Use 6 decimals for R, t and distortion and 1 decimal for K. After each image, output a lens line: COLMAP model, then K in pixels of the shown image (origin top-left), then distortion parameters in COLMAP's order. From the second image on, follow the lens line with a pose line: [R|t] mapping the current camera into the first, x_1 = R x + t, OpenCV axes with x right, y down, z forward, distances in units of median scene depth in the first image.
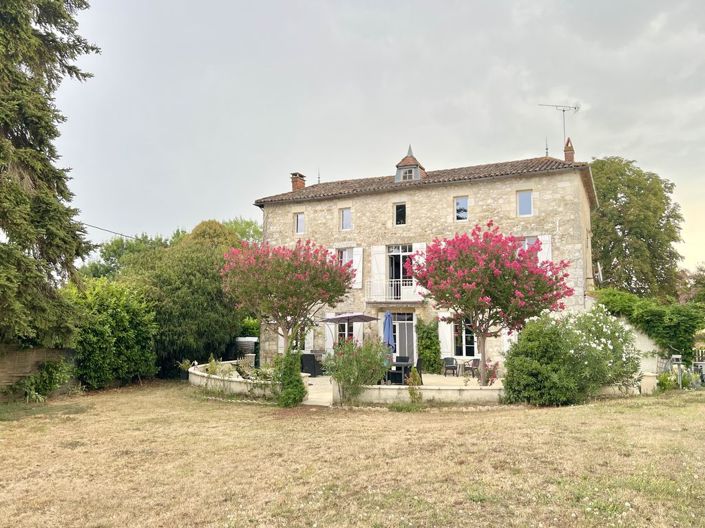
lens RADIAL K [[558.4, 0, 352.3], [0, 558.4, 265.5], [0, 0, 1]] dist [0.009097, 0.005296]
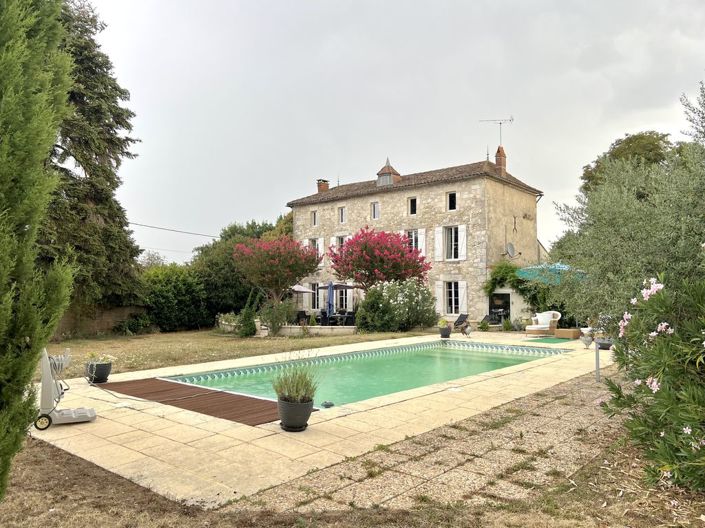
lens RADIAL K [[531.4, 0, 352.0], [0, 531.4, 263.8], [0, 0, 1]] dist [0.019434, -0.002340]
pose [[0.969464, -0.021519, -0.244288, 0.397997], [0.034801, 0.998133, 0.050186, -0.033376], [0.242752, -0.057155, 0.968403, -0.336141]]
